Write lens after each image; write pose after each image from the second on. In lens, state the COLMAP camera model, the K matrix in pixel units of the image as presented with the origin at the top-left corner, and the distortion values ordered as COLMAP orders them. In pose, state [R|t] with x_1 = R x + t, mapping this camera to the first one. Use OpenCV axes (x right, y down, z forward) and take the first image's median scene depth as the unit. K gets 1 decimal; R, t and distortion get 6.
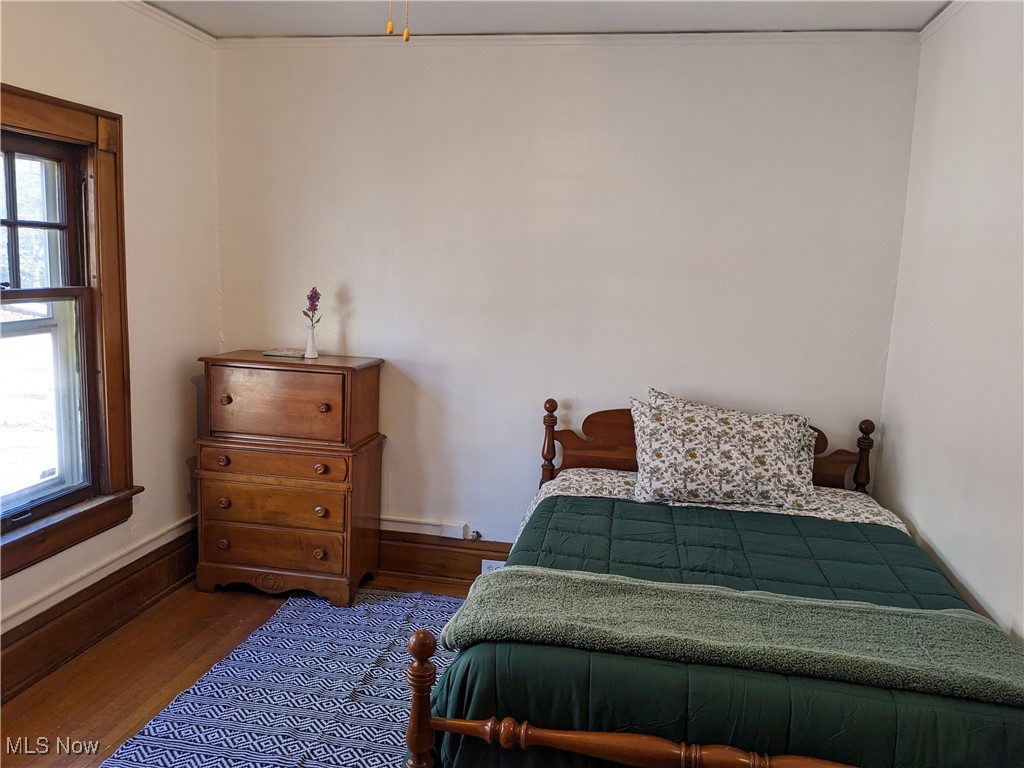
lens RADIAL K [[814.2, 0, 494.4], [0, 814.2, 361.4], [0, 0, 1]] dist [0.051587, -0.073174]
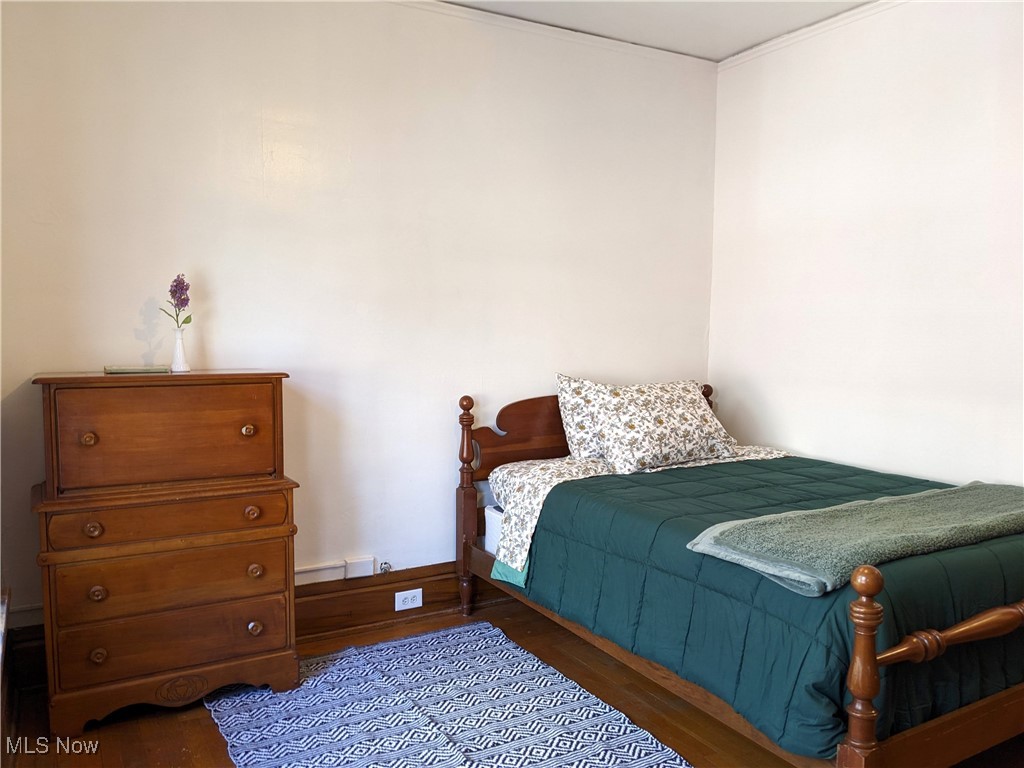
lens RADIAL K [[814.2, 0, 513.9], [0, 814.2, 383.8], [0, 0, 1]] dist [0.051587, -0.073174]
pose [[0.763031, -0.080460, 0.641335, -0.491540], [0.106312, 0.994331, -0.001740, 0.040771], [-0.637559, 0.069510, 0.767259, 0.262368]]
